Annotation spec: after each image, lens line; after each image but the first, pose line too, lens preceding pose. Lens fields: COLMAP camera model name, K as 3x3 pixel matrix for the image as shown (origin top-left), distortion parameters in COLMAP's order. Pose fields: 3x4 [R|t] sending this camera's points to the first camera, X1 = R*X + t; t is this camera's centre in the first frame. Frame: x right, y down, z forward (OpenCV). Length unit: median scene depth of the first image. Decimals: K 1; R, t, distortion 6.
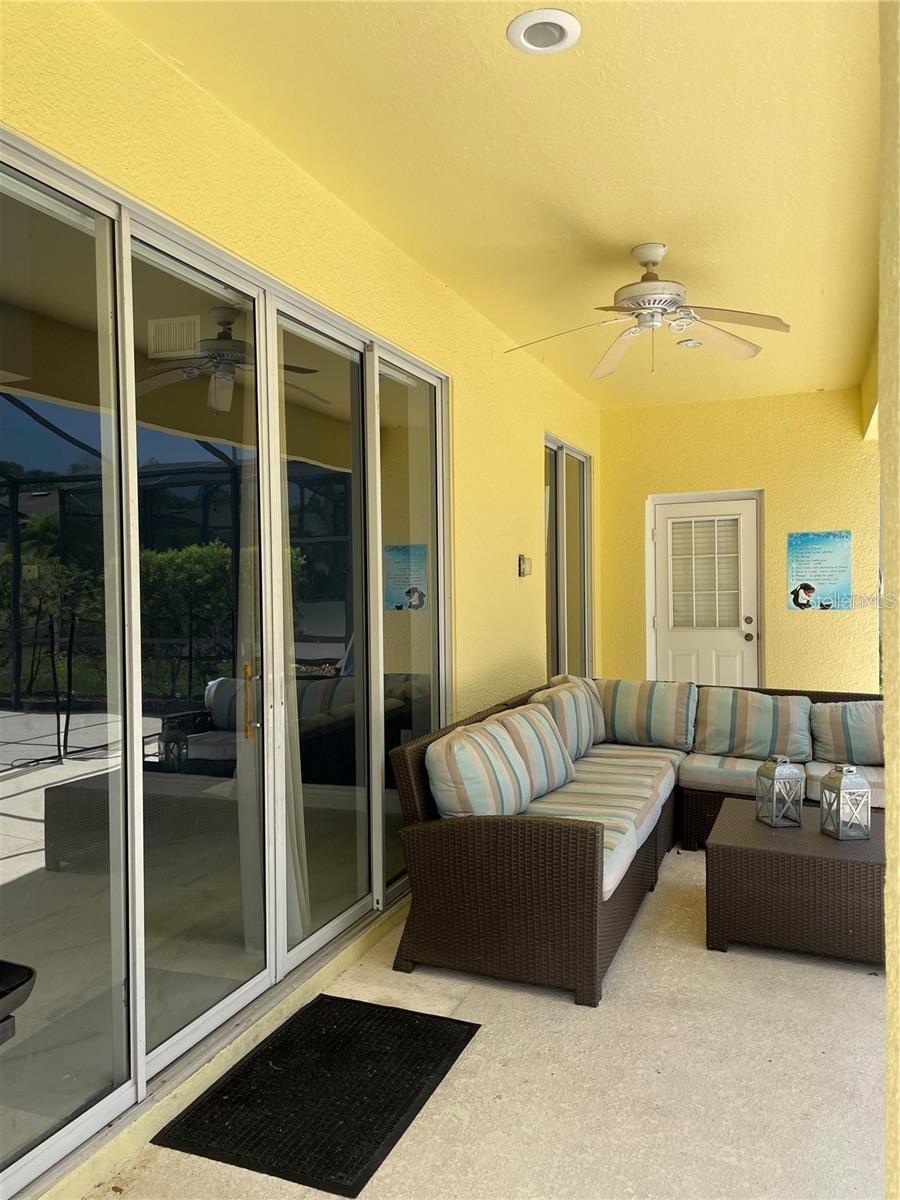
lens RADIAL K [[914.3, 0, 450.5], [0, 914.3, 604.6], [0, 0, 1]] dist [0.066753, -0.060812]
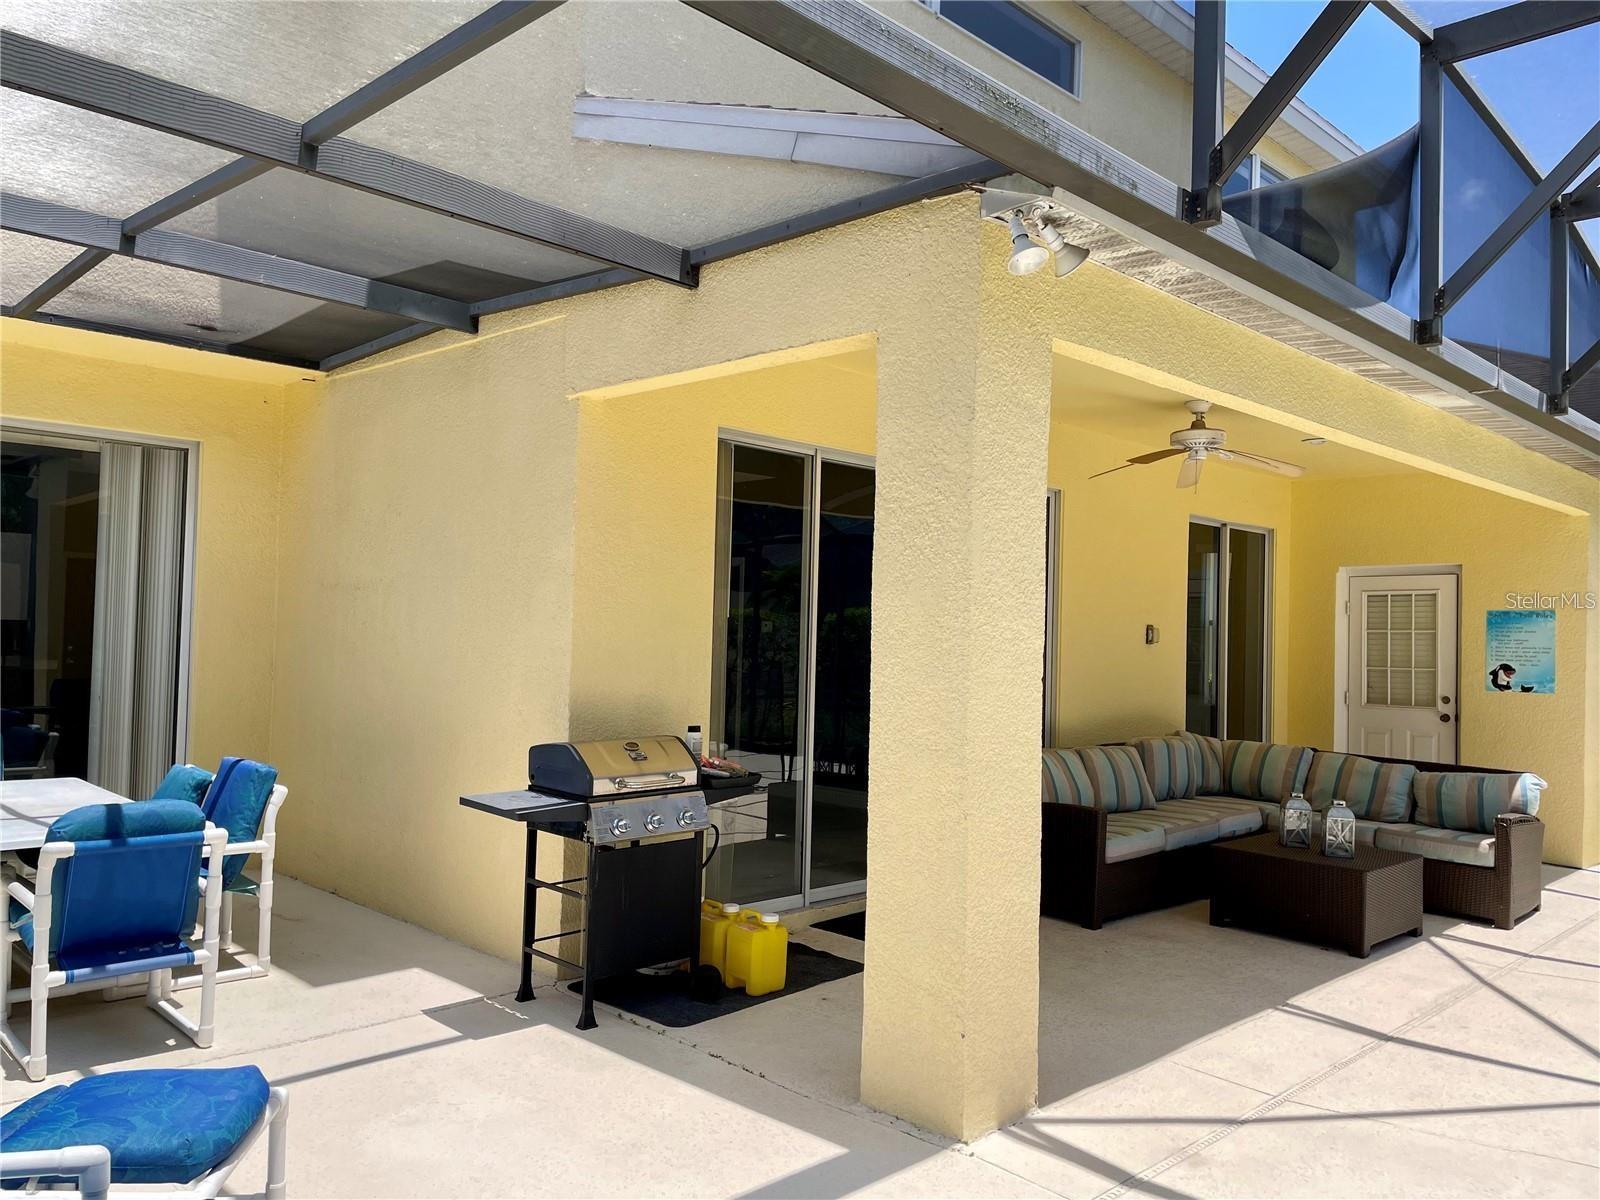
lens RADIAL K [[1219.0, 0, 798.1], [0, 1219.0, 611.5], [0, 0, 1]] dist [0.066753, -0.060812]
pose [[0.919944, 0.026857, -0.391128, 0.213510], [-0.046894, 0.998026, -0.041767, 0.010738], [0.389235, 0.056765, 0.919388, -0.467001]]
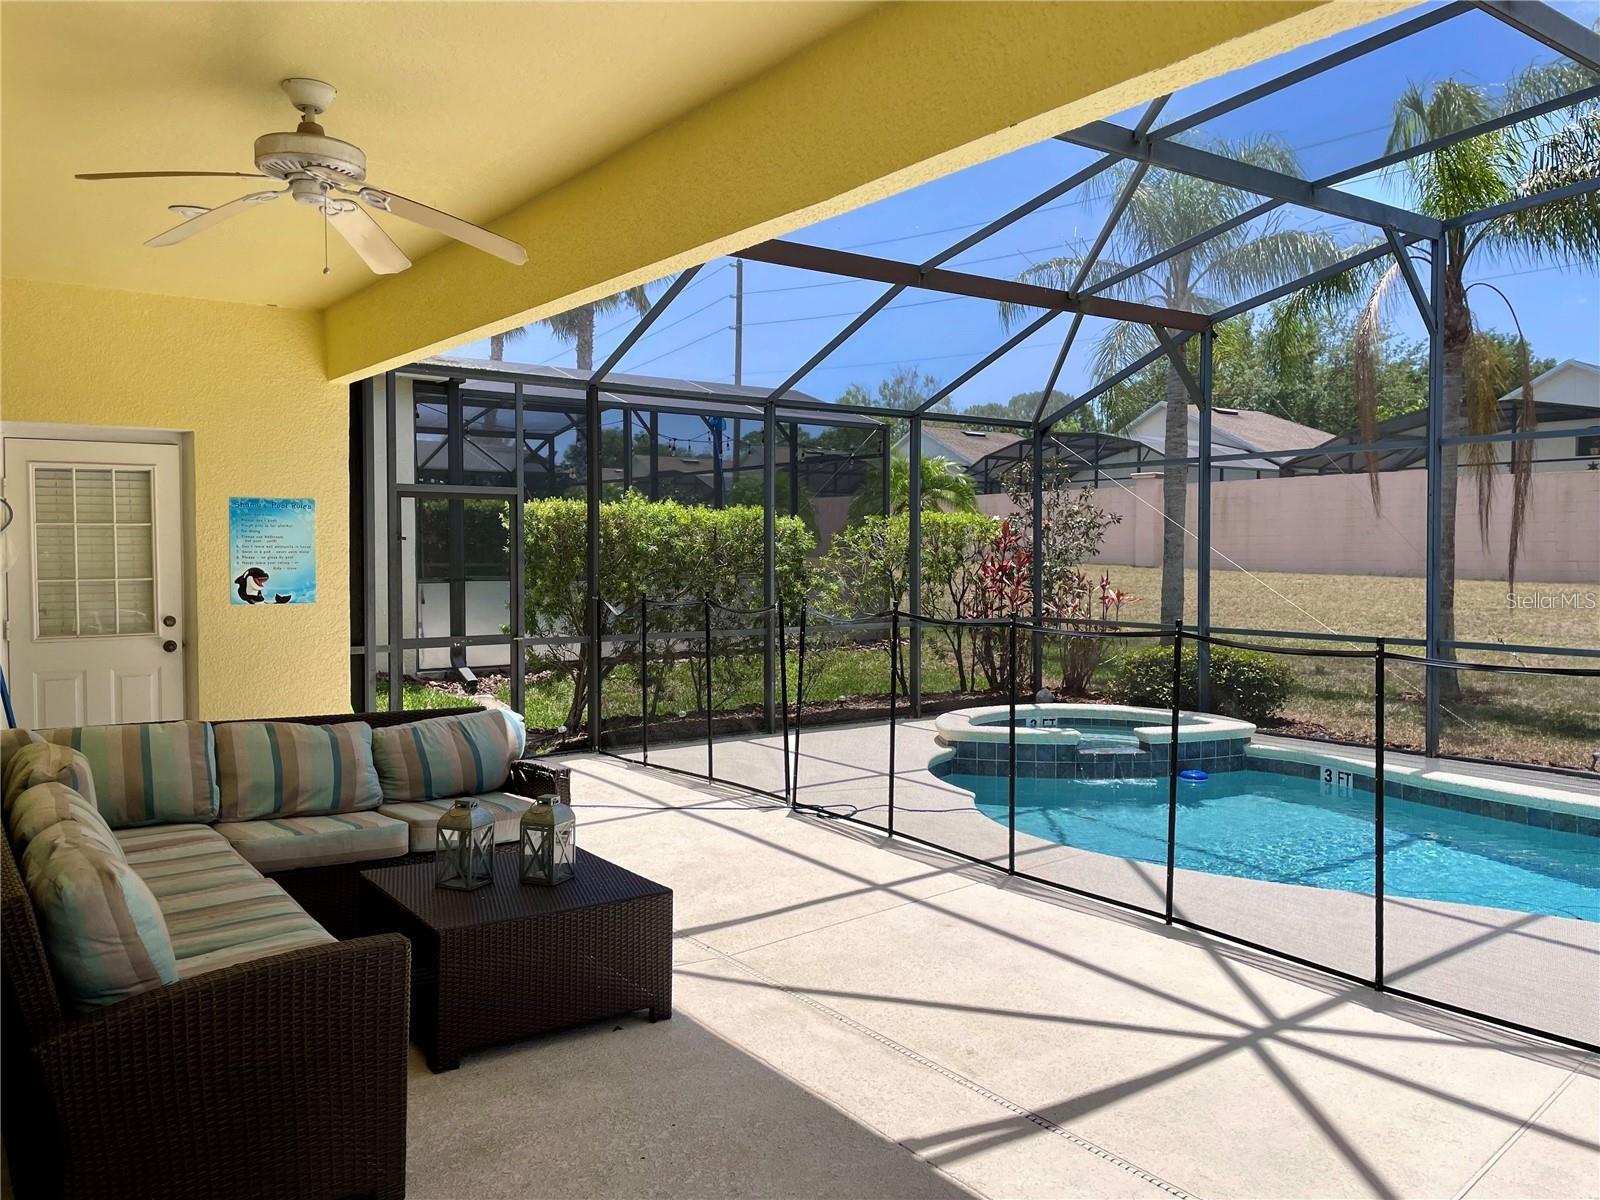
lens RADIAL K [[1219.0, 0, 799.3], [0, 1219.0, 596.3], [0, 0, 1]] dist [0.066753, -0.060812]
pose [[0.545437, -0.019509, 0.837925, -0.197814], [0.011254, 0.999809, 0.015952, -0.011443], [-0.838076, 0.000729, 0.545553, 0.111579]]
